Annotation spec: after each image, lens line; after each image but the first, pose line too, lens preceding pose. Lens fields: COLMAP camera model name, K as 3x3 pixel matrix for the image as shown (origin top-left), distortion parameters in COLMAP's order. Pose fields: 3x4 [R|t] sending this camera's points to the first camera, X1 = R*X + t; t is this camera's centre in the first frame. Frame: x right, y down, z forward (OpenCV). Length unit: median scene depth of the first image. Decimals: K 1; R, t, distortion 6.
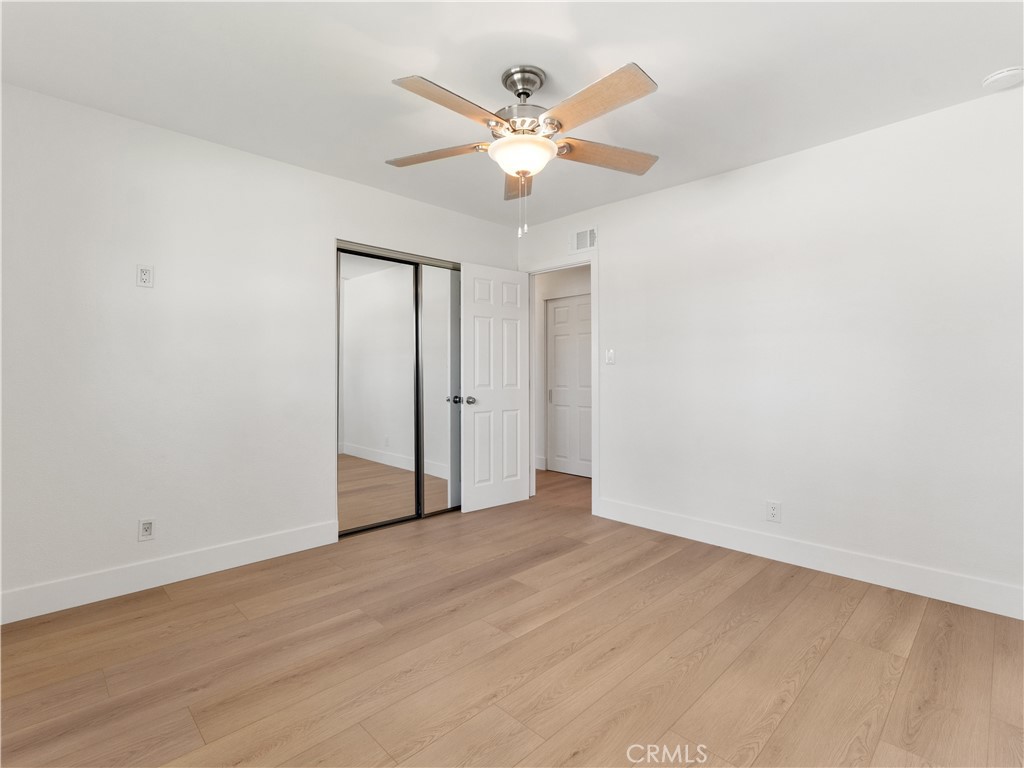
lens RADIAL K [[493.5, 0, 514.6], [0, 493.5, 388.3], [0, 0, 1]] dist [-0.001361, -0.000435]
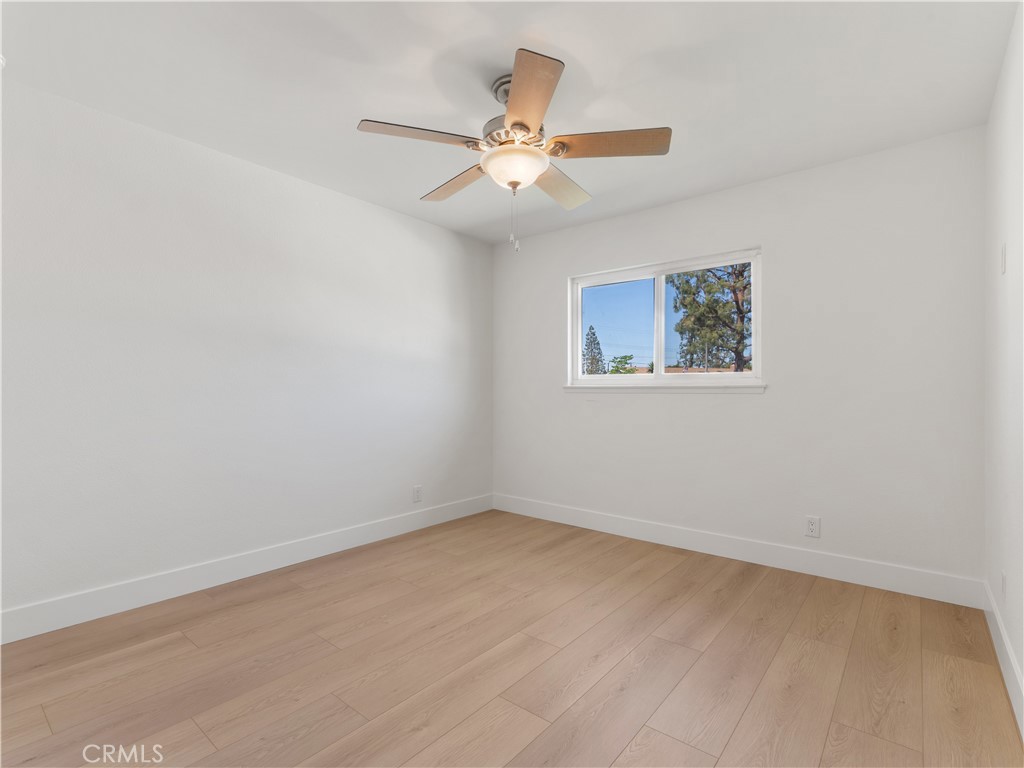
lens RADIAL K [[493.5, 0, 514.6], [0, 493.5, 388.3], [0, 0, 1]] dist [-0.001361, -0.000435]
pose [[-0.995461, -0.002425, -0.095139, 0.121214], [-0.004895, 0.999657, 0.025737, -0.052927], [0.095044, 0.026086, -0.995131, 2.131599]]
